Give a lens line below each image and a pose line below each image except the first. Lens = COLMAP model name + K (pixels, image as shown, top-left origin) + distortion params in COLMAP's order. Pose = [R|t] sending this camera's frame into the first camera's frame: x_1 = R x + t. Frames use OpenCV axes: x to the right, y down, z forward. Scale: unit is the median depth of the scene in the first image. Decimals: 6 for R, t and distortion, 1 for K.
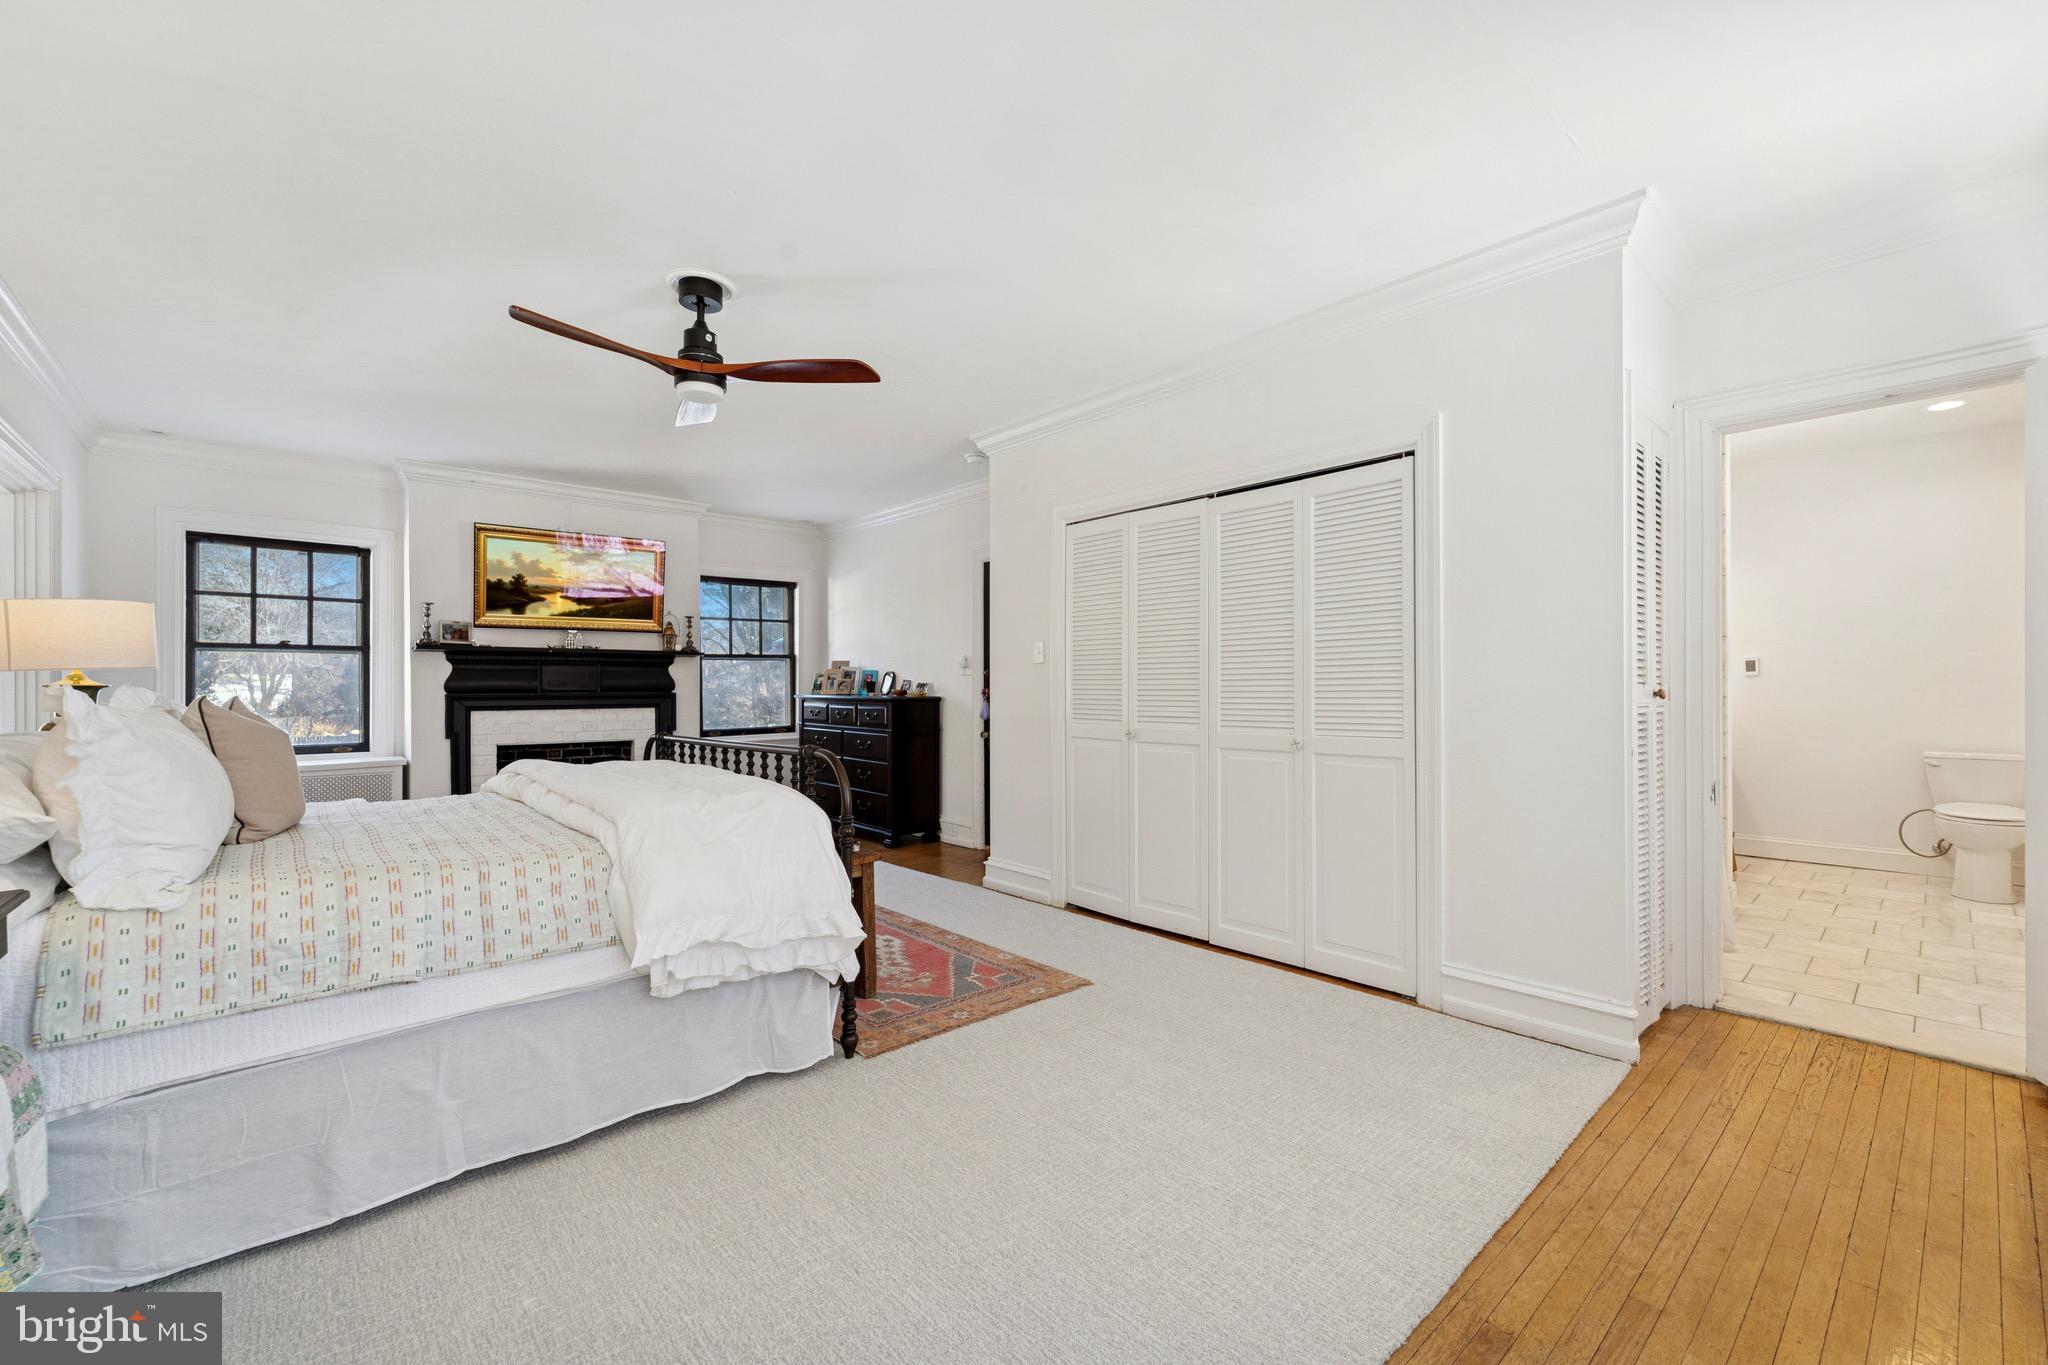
lens RADIAL K [[832.5, 0, 1018.2], [0, 832.5, 695.0], [0, 0, 1]] dist [-0.000702, -0.000233]
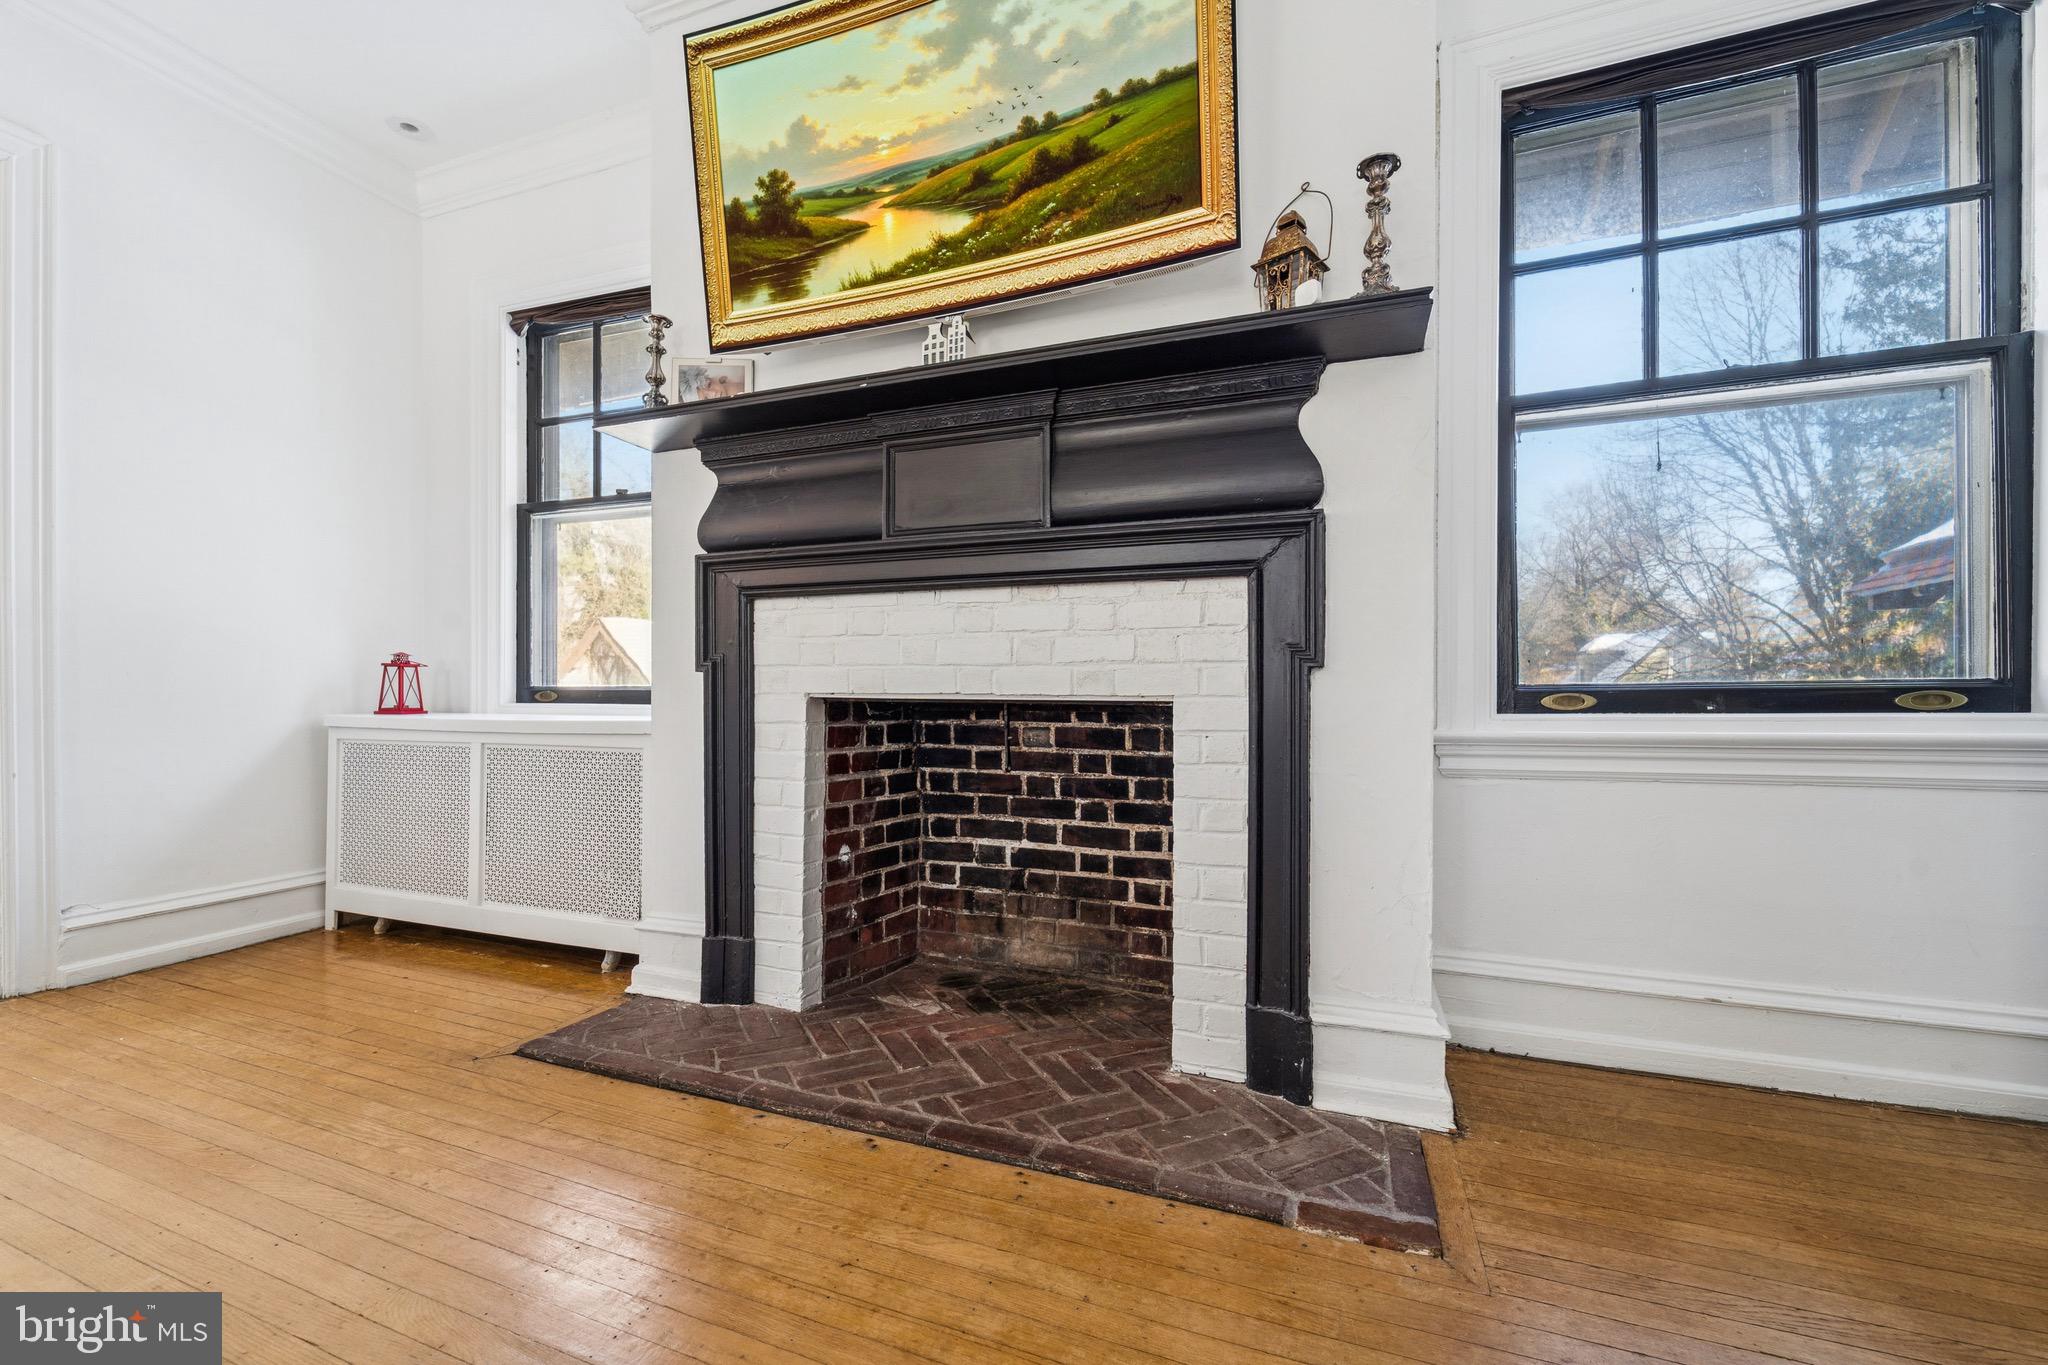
lens RADIAL K [[832.5, 0, 1018.2], [0, 832.5, 695.0], [0, 0, 1]] dist [-0.000702, -0.000233]
pose [[0.459656, 0.044437, -0.886985, -0.255716], [0.012428, 0.998328, 0.056456, 0.040000], [0.888010, -0.036974, 0.458335, 0.883138]]
